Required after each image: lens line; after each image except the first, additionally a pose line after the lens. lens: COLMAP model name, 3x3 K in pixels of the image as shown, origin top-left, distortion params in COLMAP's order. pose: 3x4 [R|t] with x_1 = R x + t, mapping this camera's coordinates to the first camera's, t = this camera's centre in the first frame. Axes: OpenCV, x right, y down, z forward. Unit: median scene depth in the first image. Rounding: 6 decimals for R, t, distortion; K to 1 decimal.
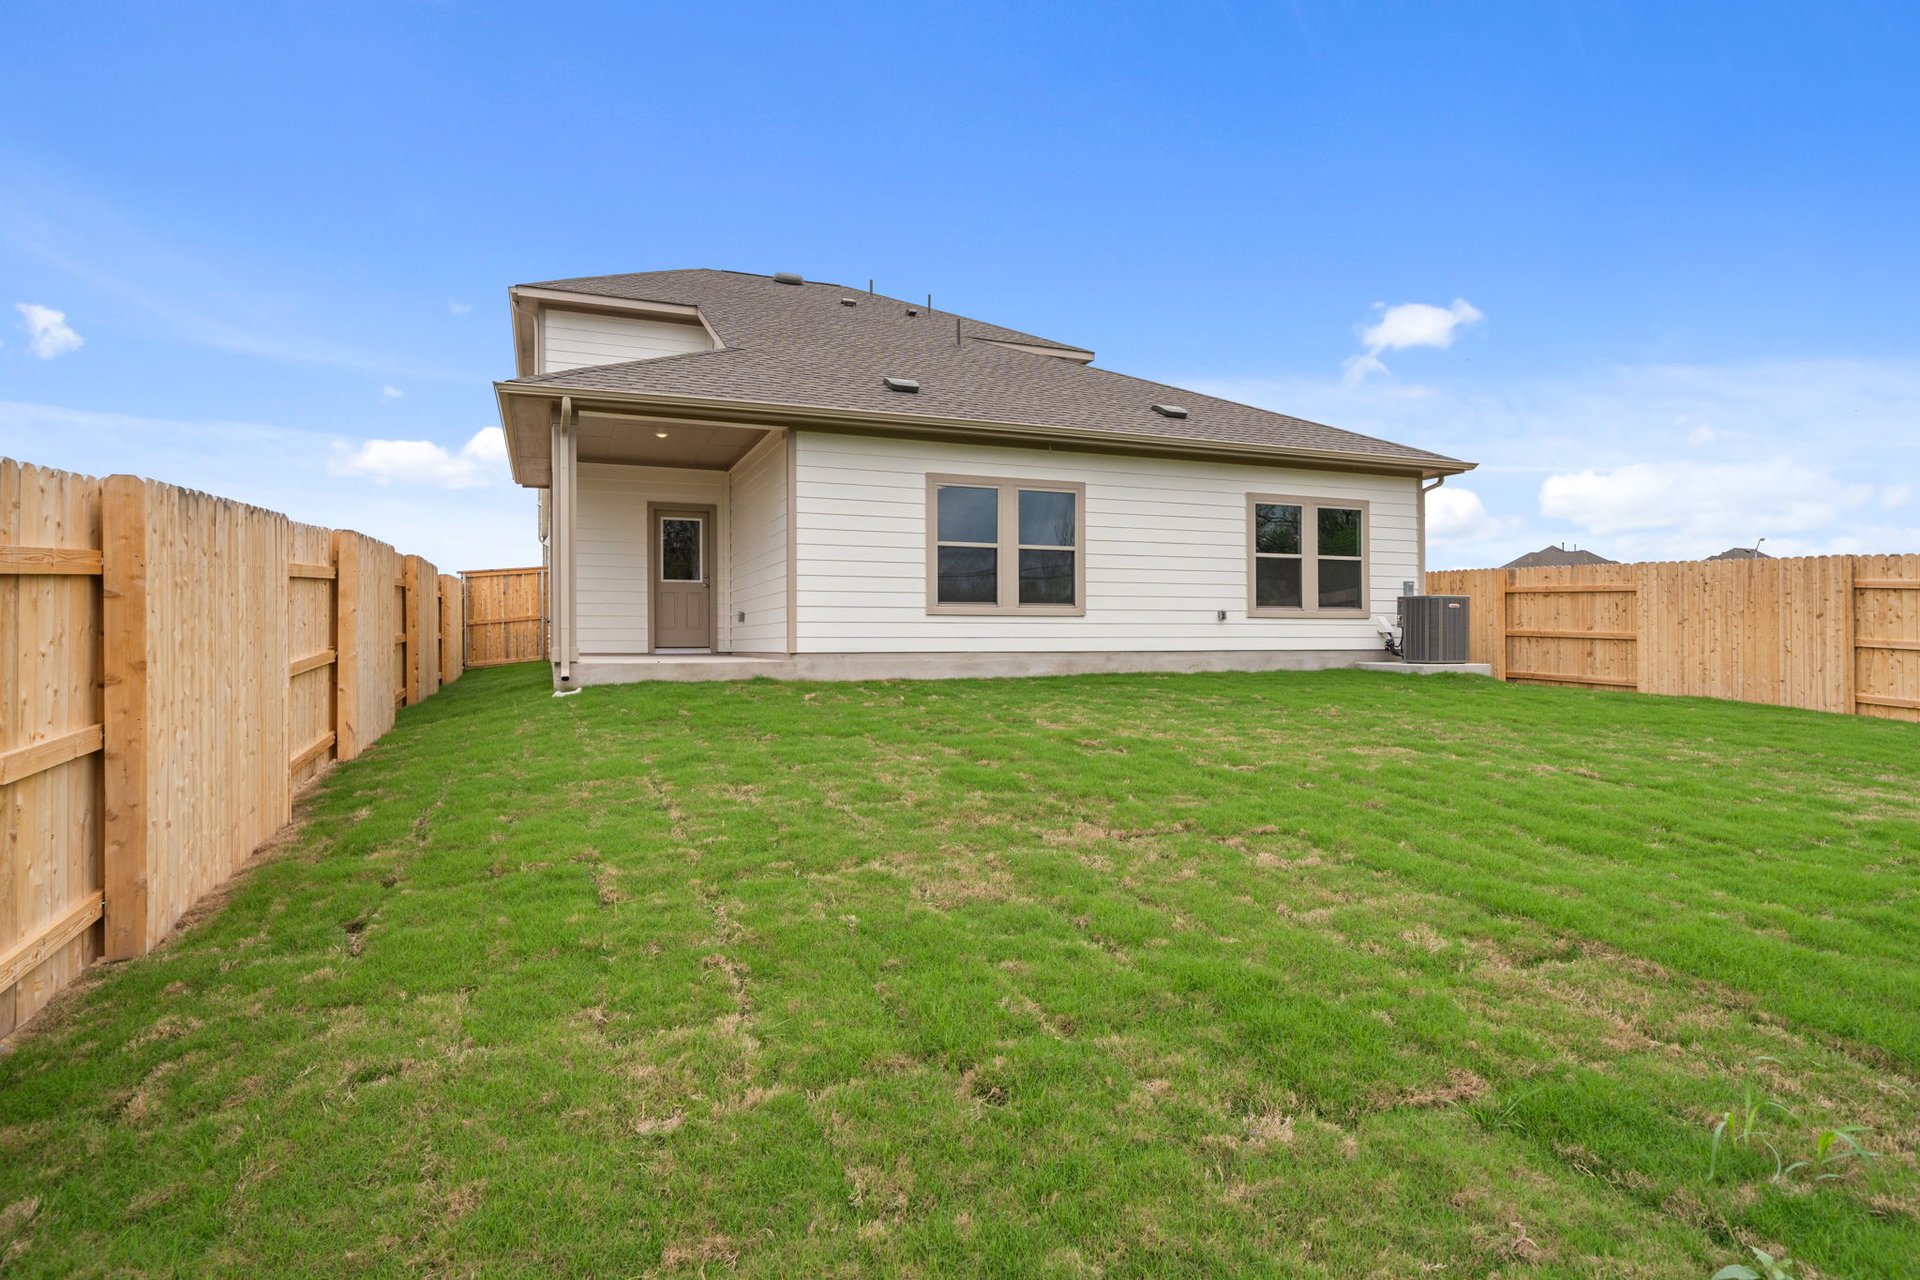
lens RADIAL K [[992.6, 0, 967.3], [0, 992.6, 628.8], [0, 0, 1]] dist [-0.000520, -0.000212]
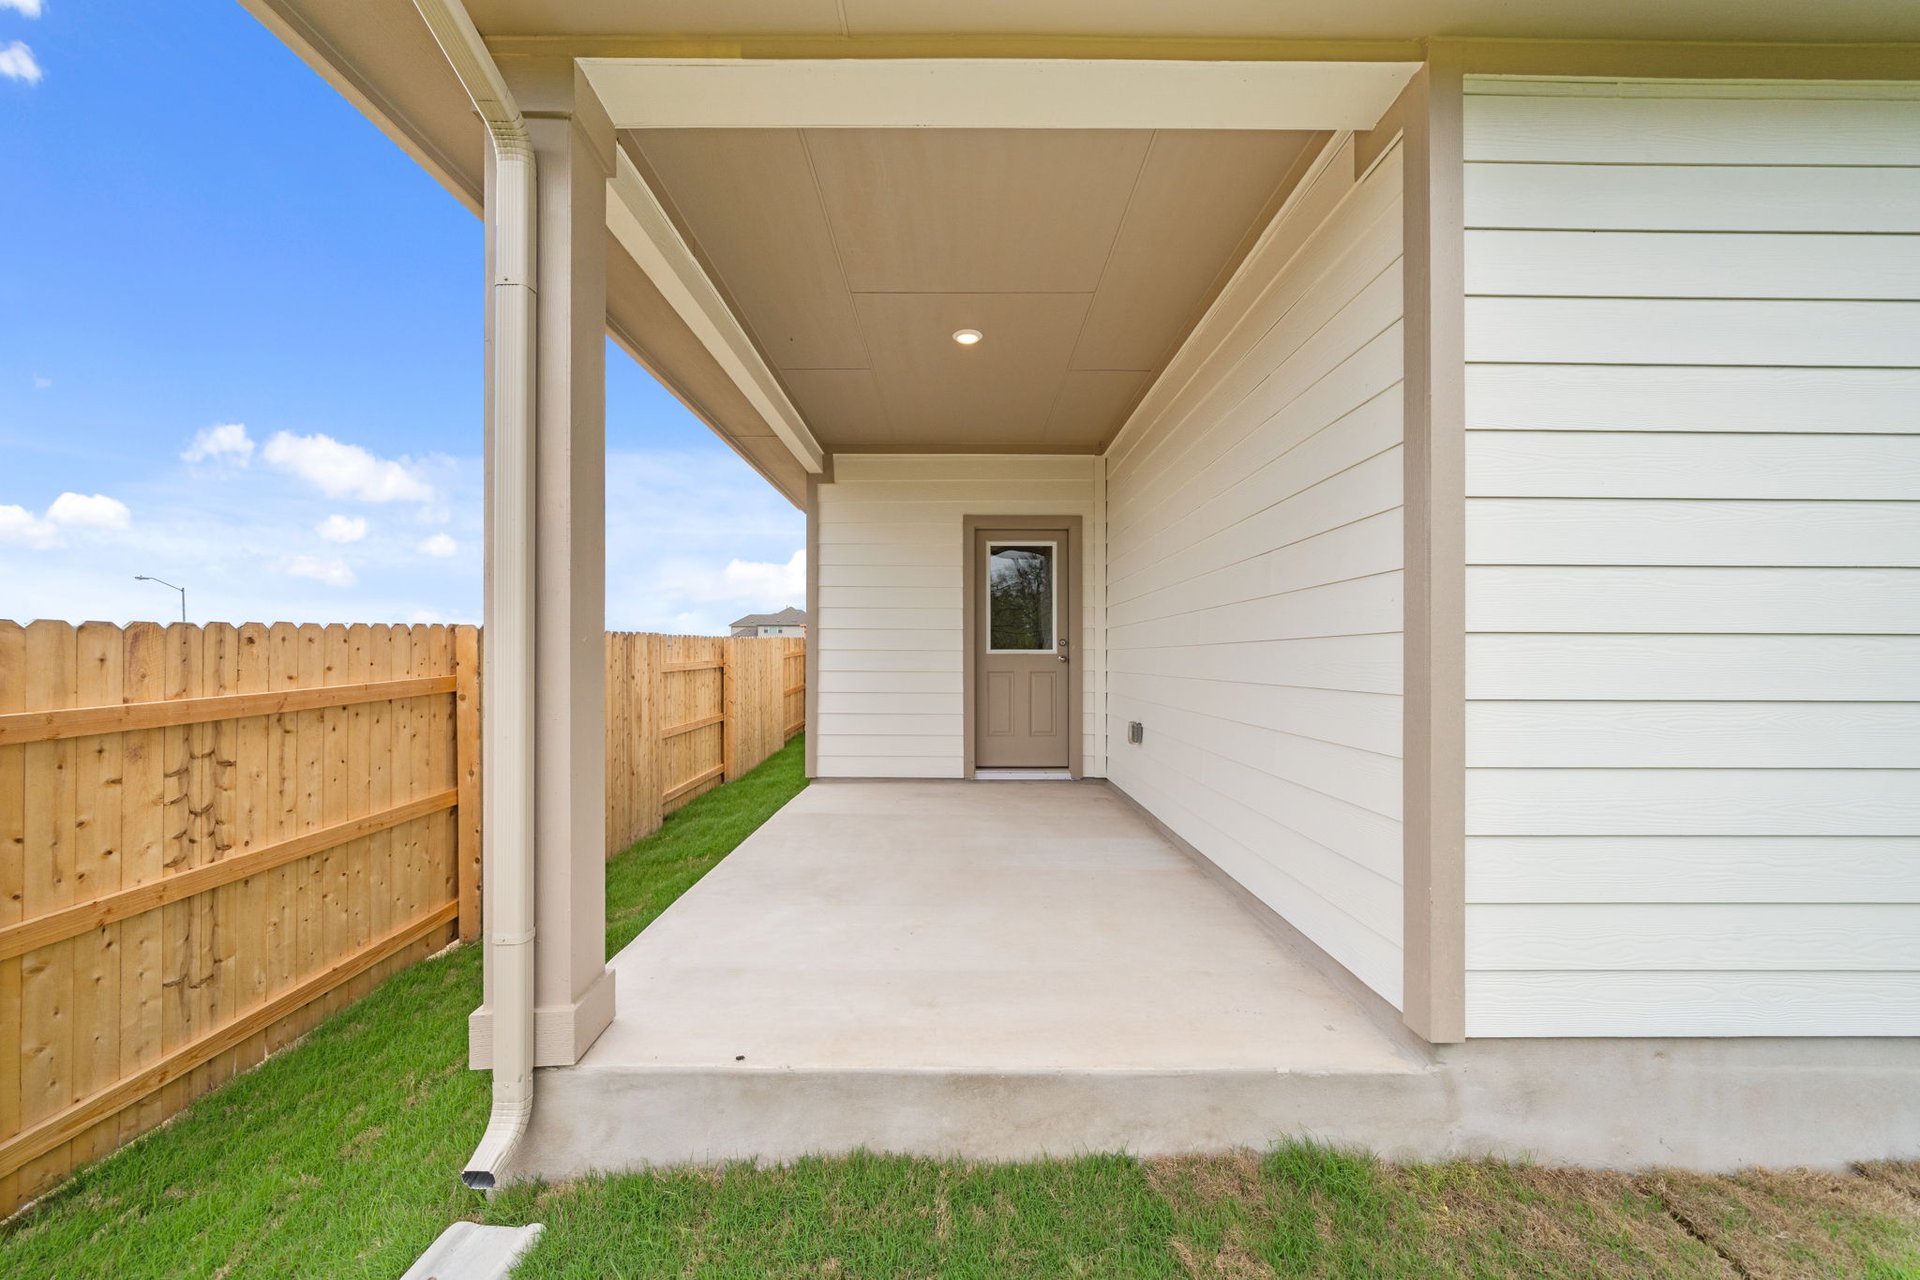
lens RADIAL K [[684.8, 0, 960.0], [0, 684.8, 640.0], [0, 0, 1]] dist [-0.000442, -0.000103]
pose [[0.923796, 0.001895, -0.382880, -0.231625], [-0.004817, 0.999966, -0.006673, -0.071136], [0.382855, 0.008008, 0.923774, 0.849156]]
